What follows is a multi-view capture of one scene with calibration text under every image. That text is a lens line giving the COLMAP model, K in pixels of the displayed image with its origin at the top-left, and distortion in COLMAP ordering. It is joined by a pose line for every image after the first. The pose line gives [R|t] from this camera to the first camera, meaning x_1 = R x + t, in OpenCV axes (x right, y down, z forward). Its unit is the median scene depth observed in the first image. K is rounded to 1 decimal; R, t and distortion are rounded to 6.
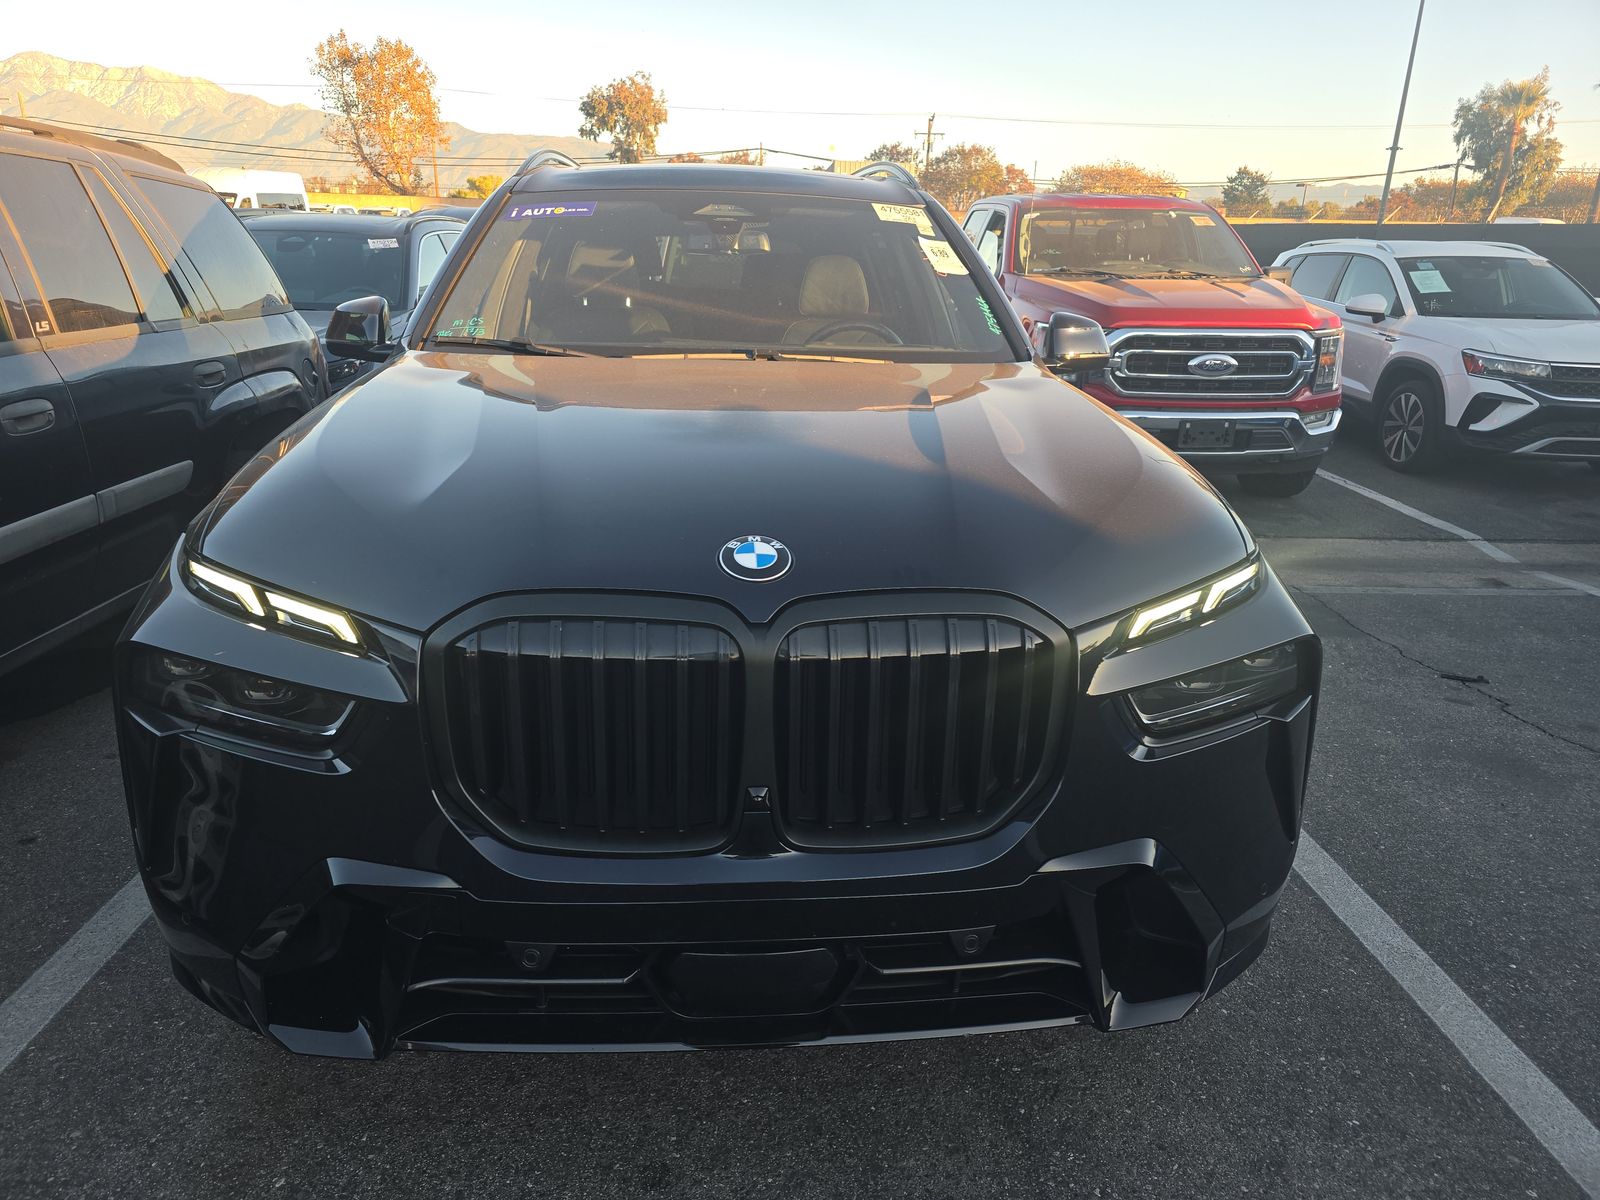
lens RADIAL K [[1045.7, 0, 797.3], [0, 1045.7, 593.4], [0, 0, 1]] dist [0.055809, -0.043305]
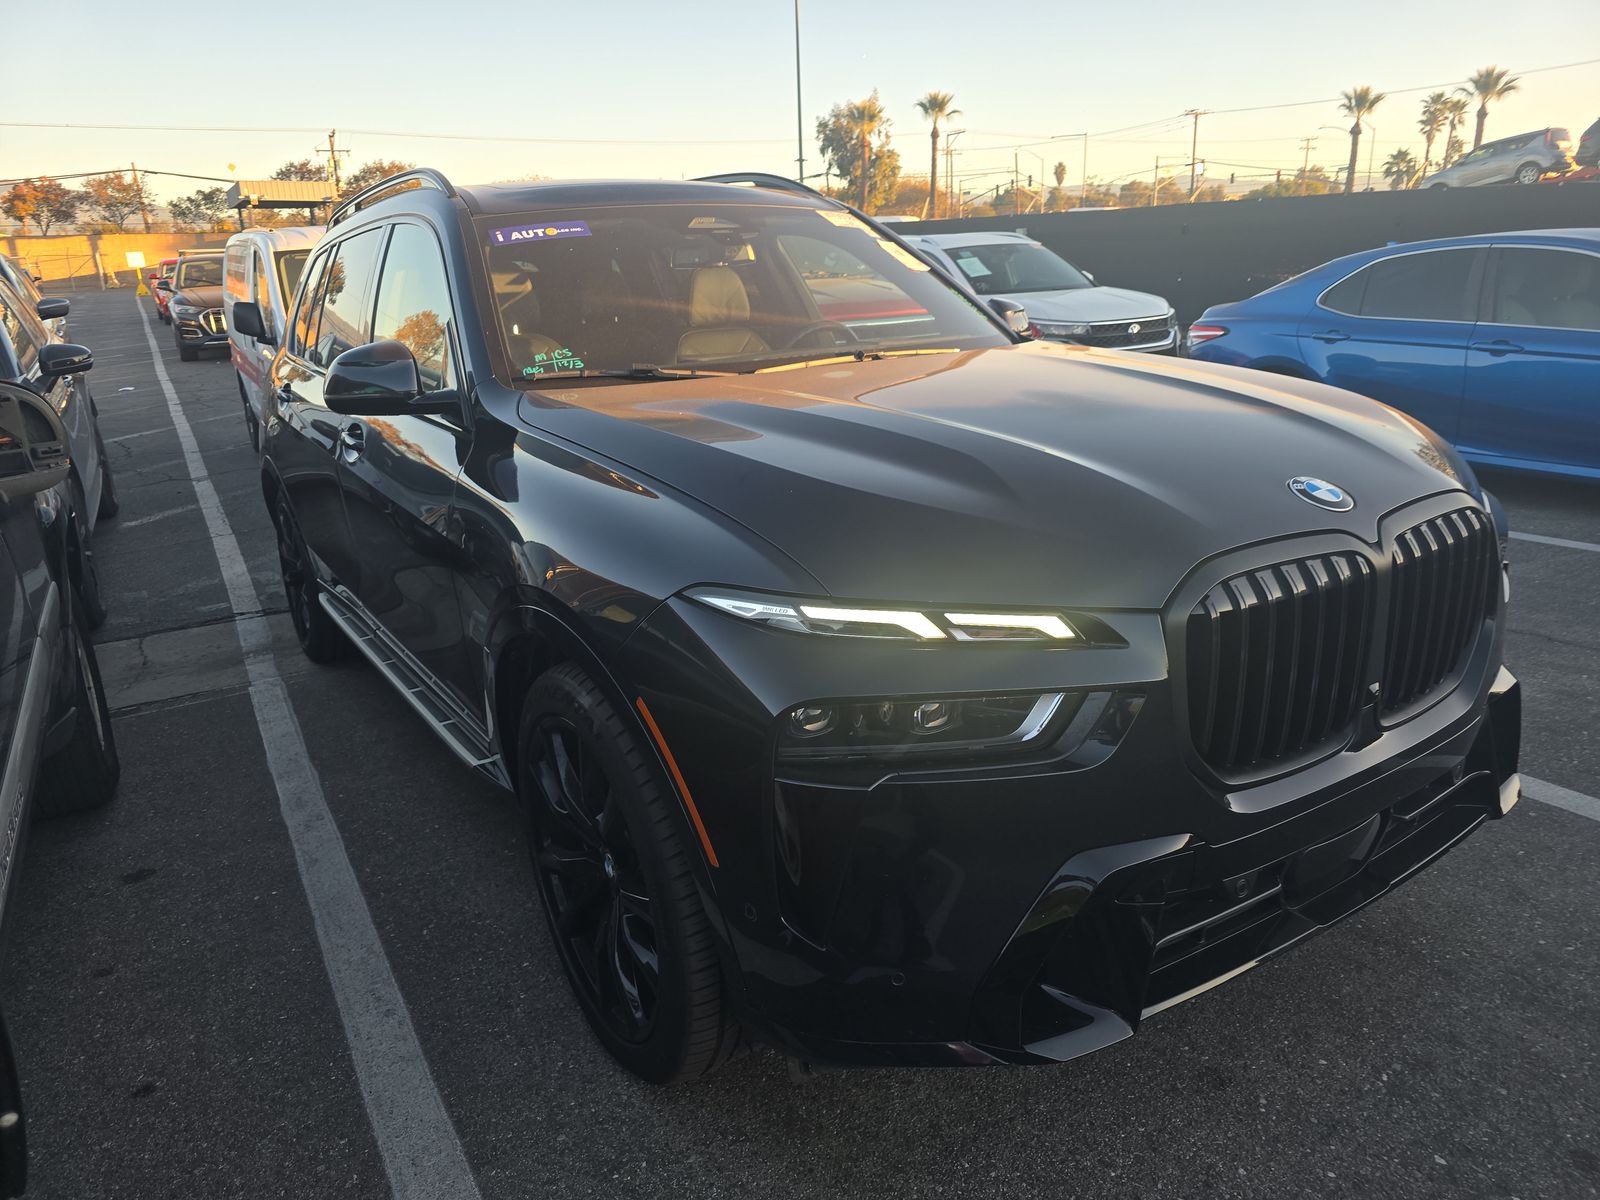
lens RADIAL K [[1045.7, 0, 797.3], [0, 1045.7, 593.4], [0, 0, 1]] dist [0.055809, -0.043305]
pose [[0.882590, -0.198695, 0.426093, -0.219973], [0.203991, 0.978392, 0.033705, -0.017192], [-0.423583, 0.057172, 0.904051, 0.039083]]
